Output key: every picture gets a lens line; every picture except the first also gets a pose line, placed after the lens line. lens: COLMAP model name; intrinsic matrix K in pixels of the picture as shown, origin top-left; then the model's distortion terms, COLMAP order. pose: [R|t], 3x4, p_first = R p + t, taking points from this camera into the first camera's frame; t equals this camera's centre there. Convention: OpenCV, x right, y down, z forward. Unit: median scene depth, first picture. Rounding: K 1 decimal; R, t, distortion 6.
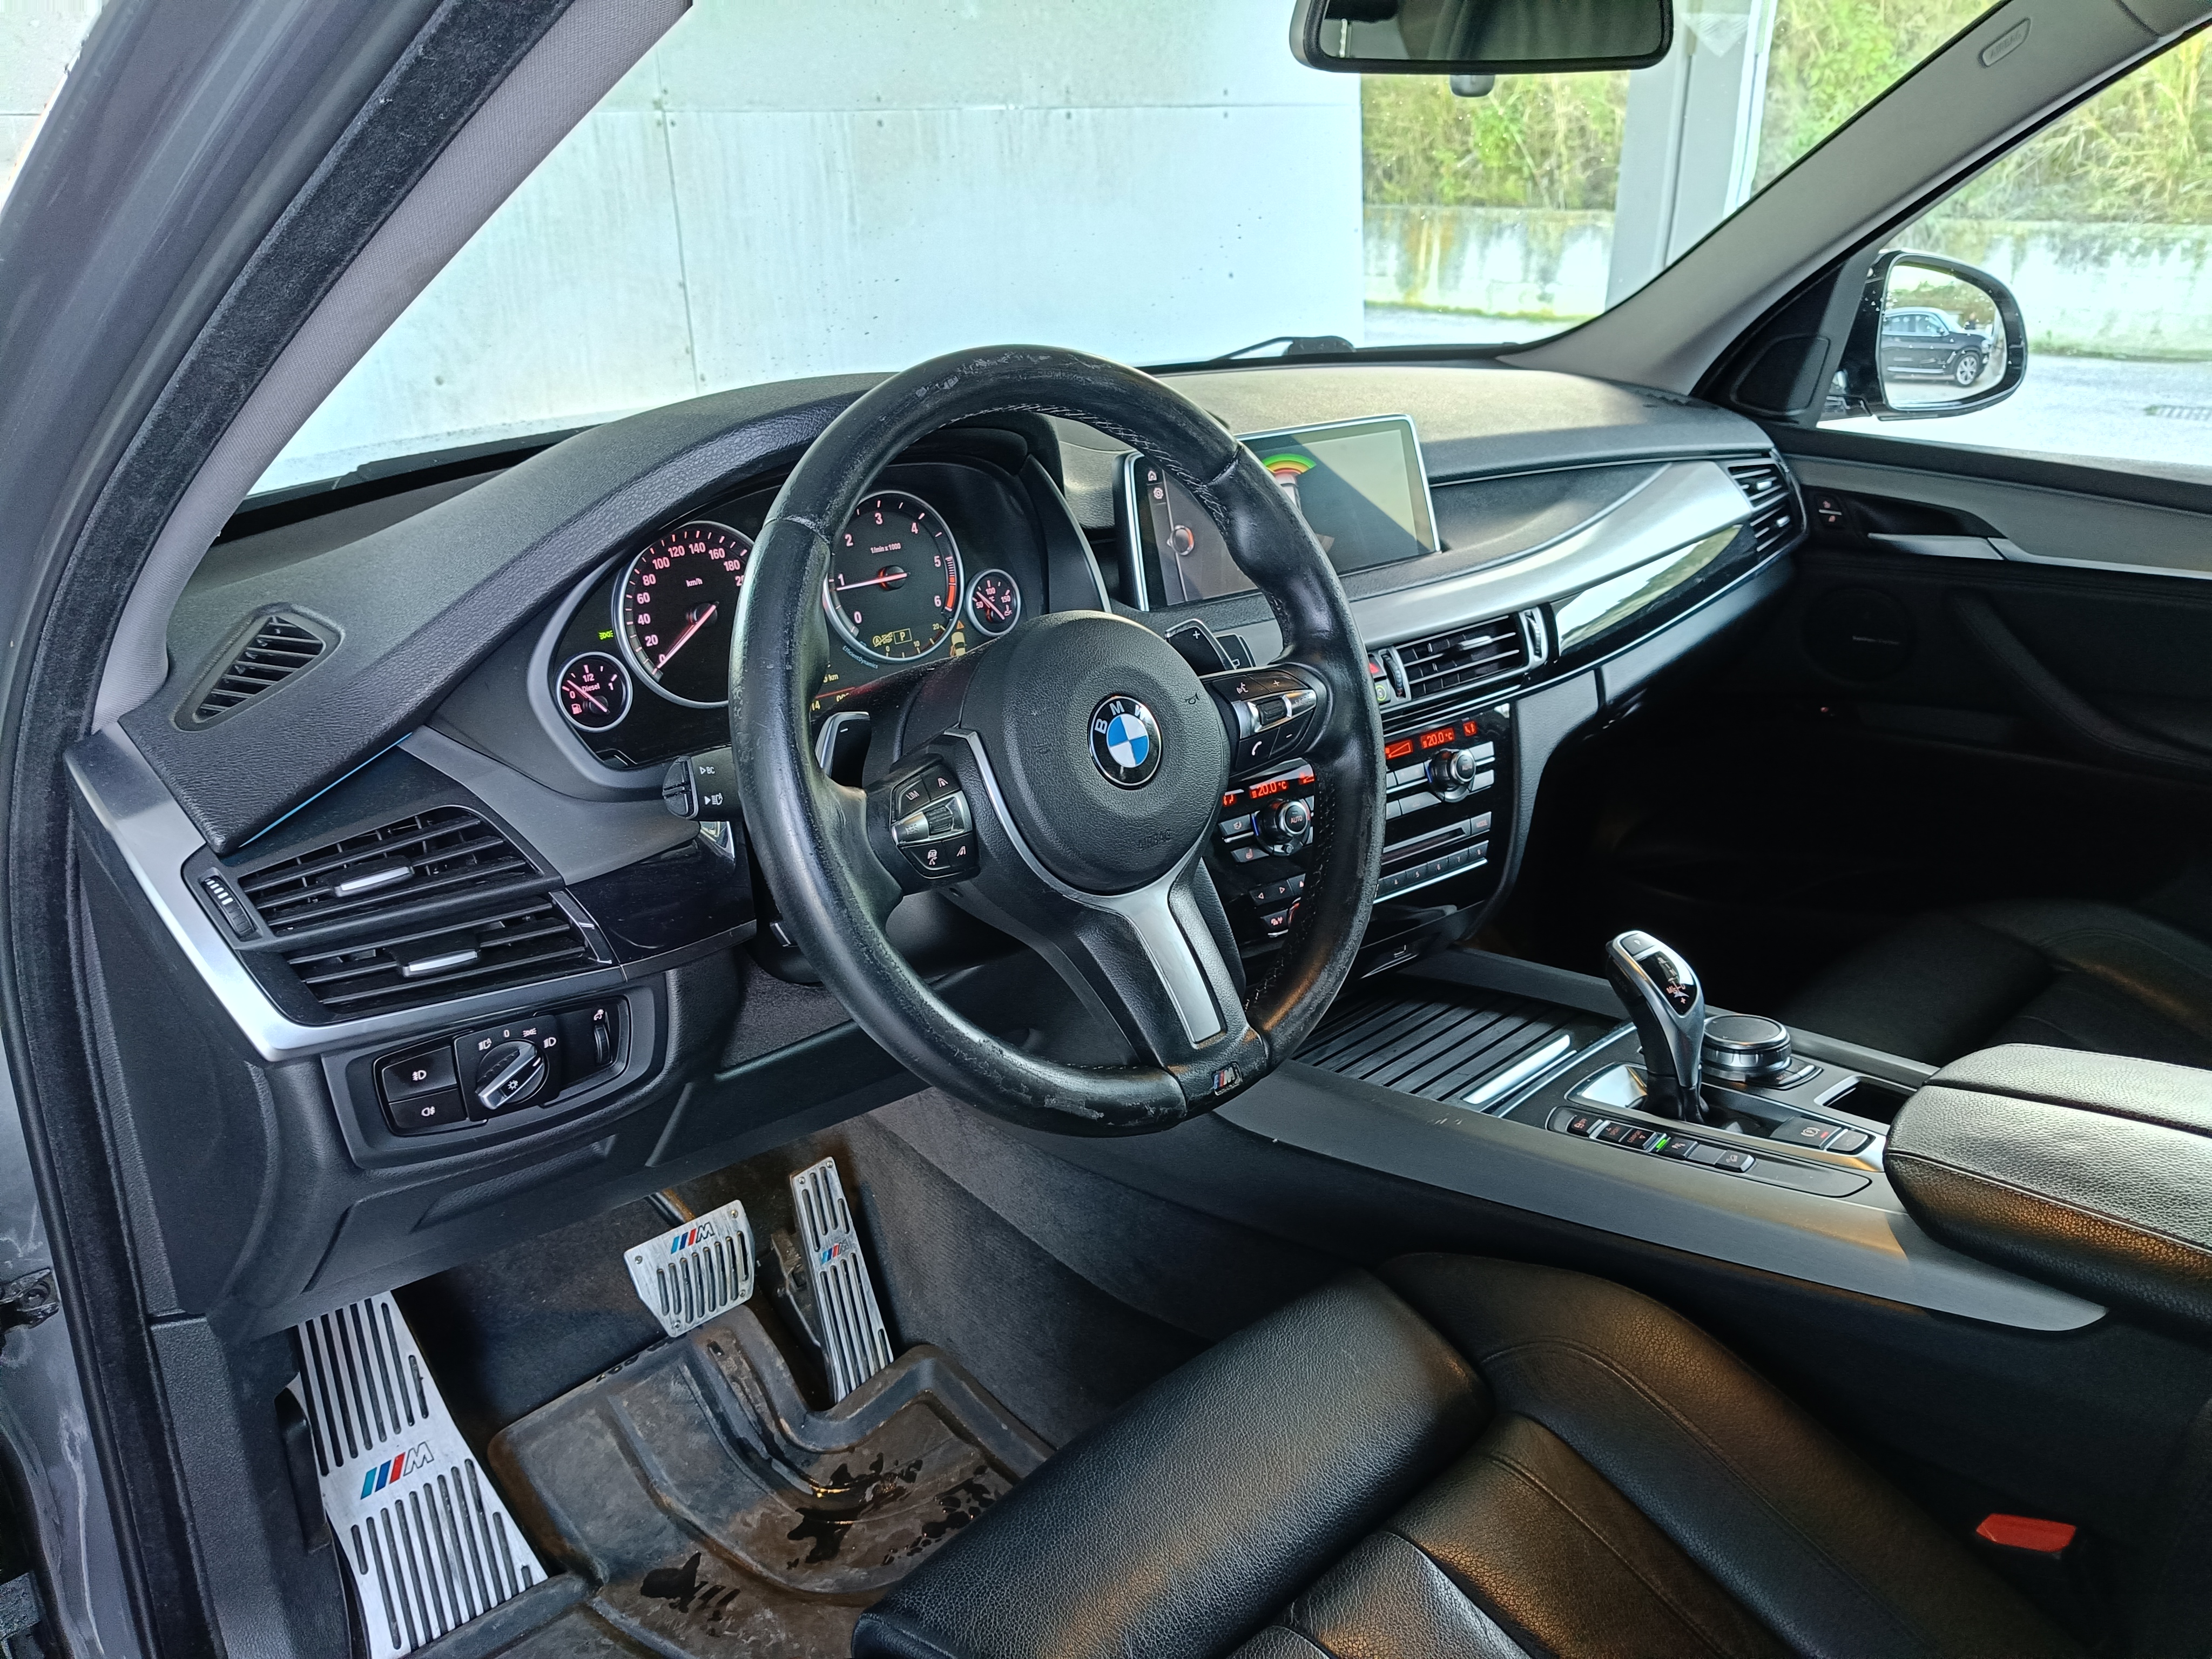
lens RADIAL K [[1727.0, 0, 1106.0], [0, 1727.0, 829.5], [0, 0, 1]] dist [0.001749, -0.005506]
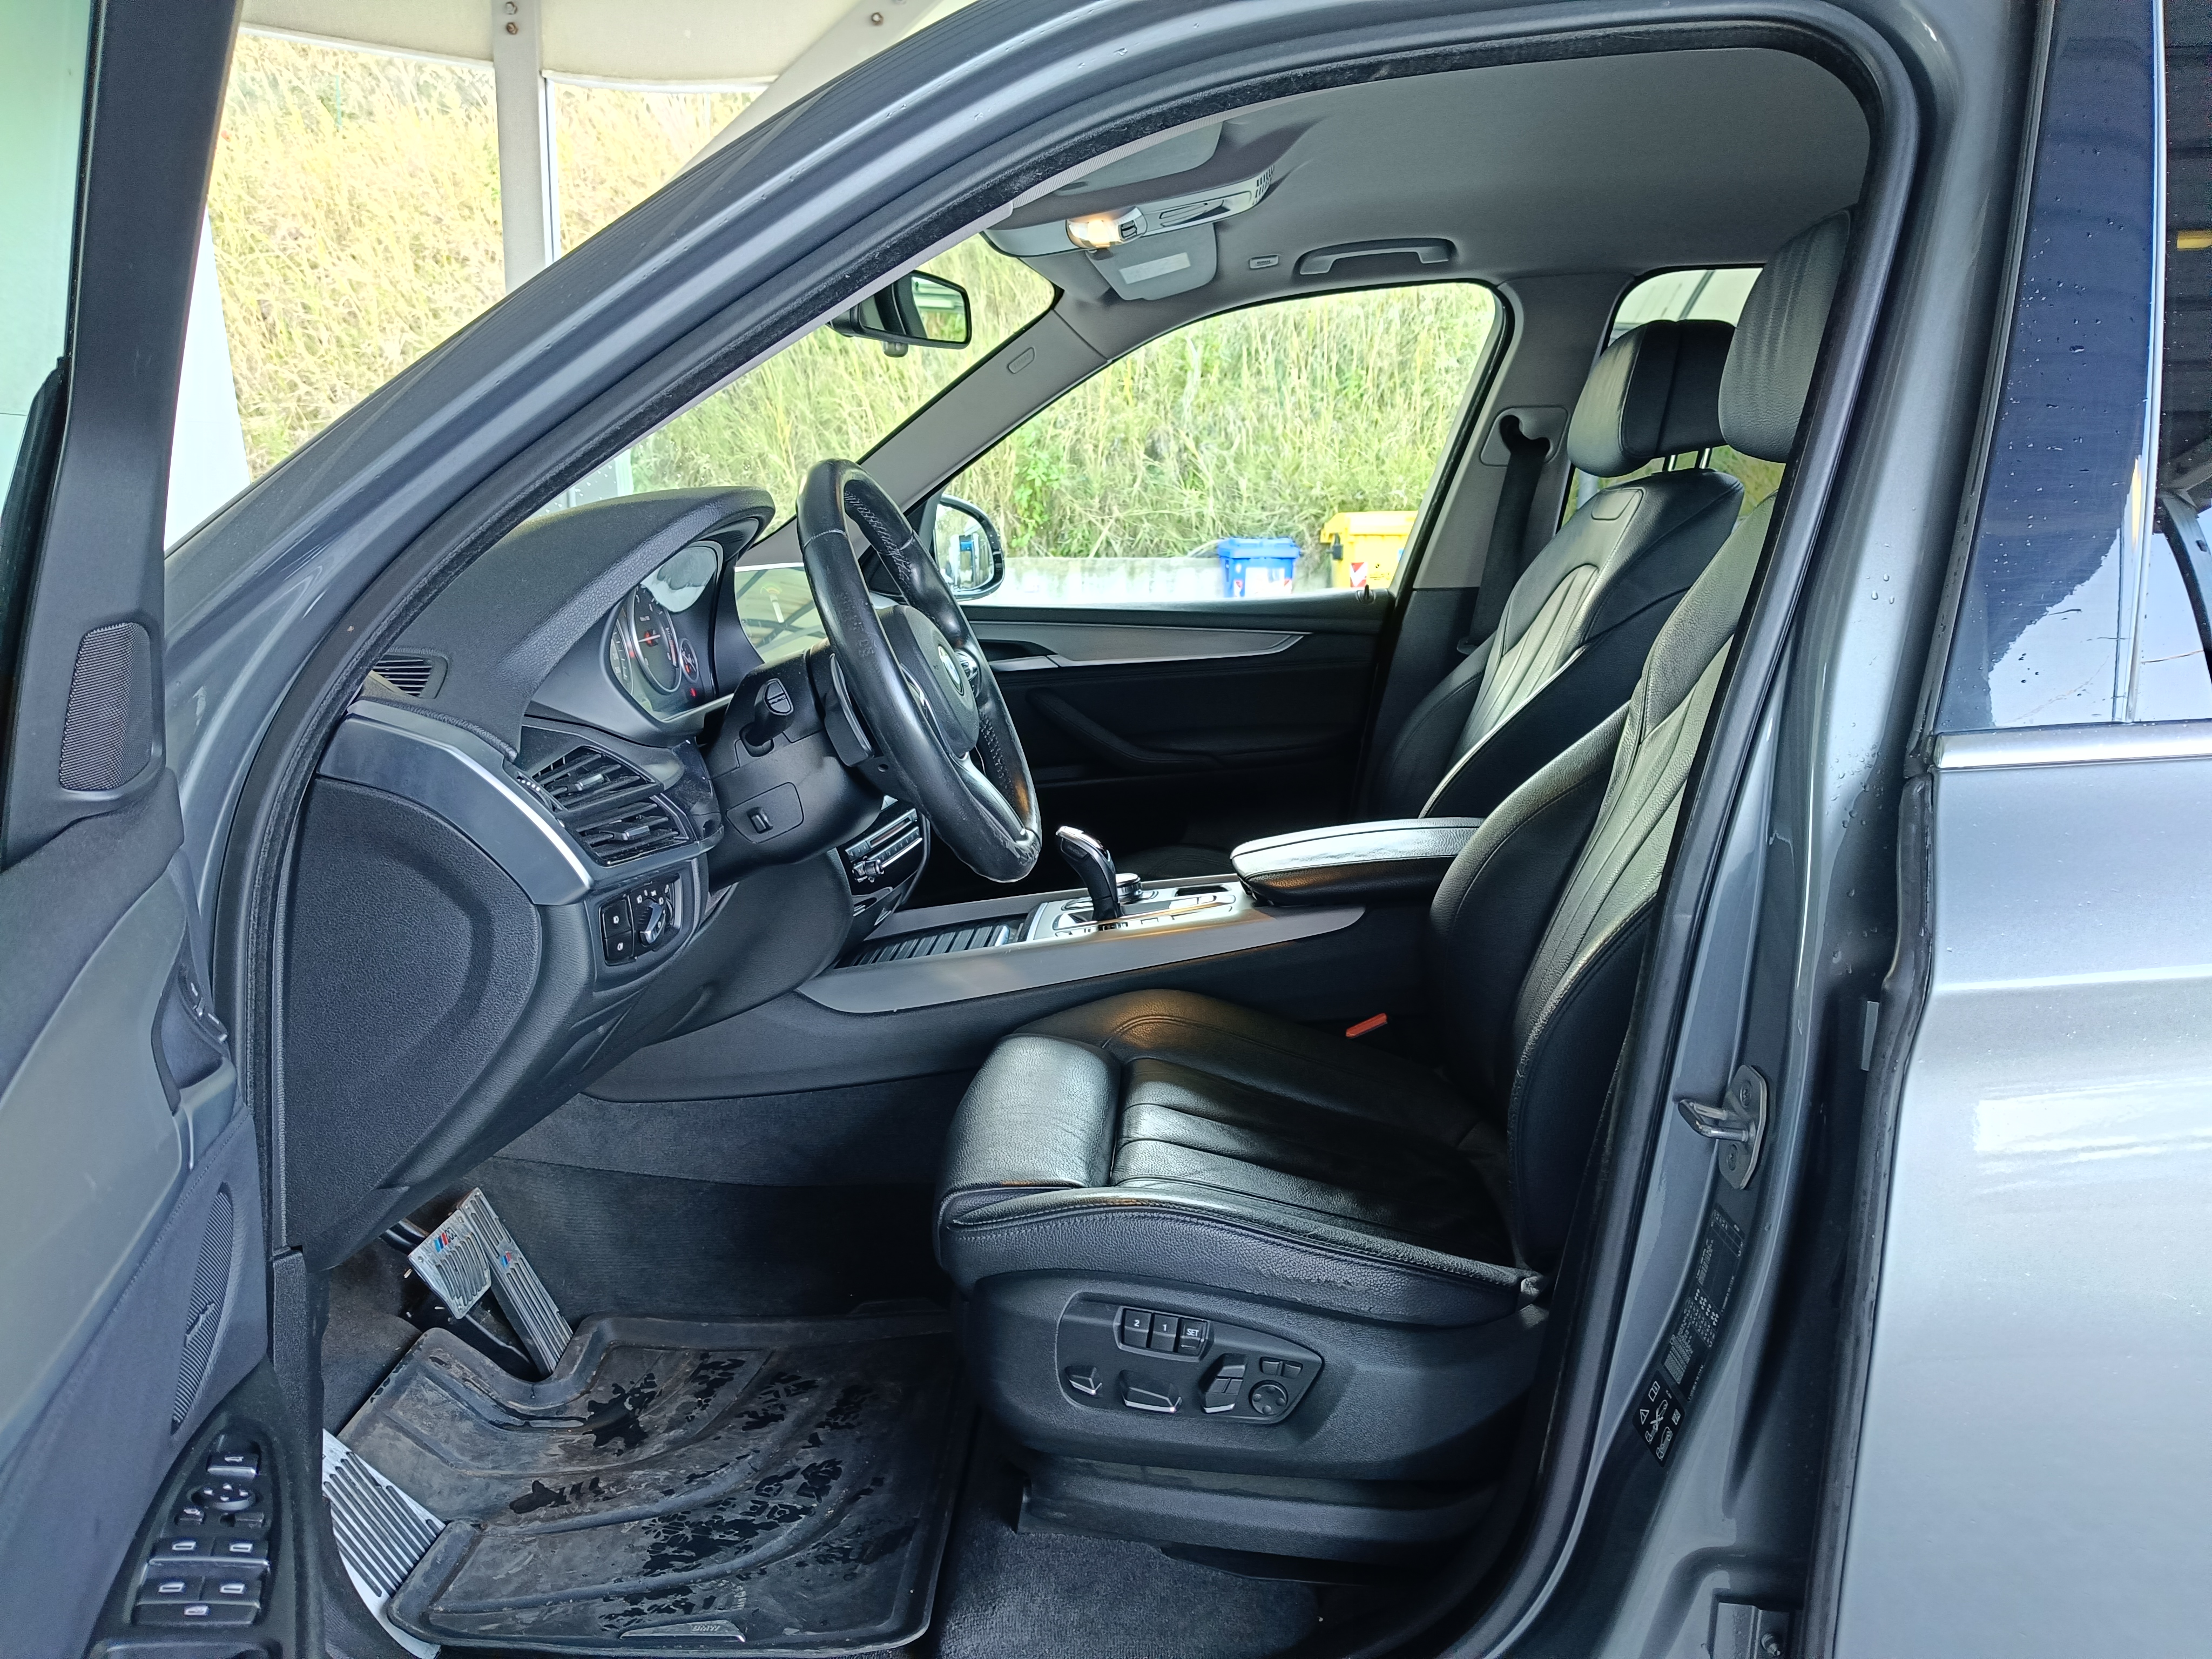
lens RADIAL K [[1727.0, 0, 1106.0], [0, 1727.0, 829.5], [0, 0, 1]] dist [0.001749, -0.005506]
pose [[0.722820, -0.118492, 0.680802, -0.691331], [0.257844, 0.960285, -0.106622, 0.211696], [-0.641130, 0.252609, 0.724666, -0.219990]]
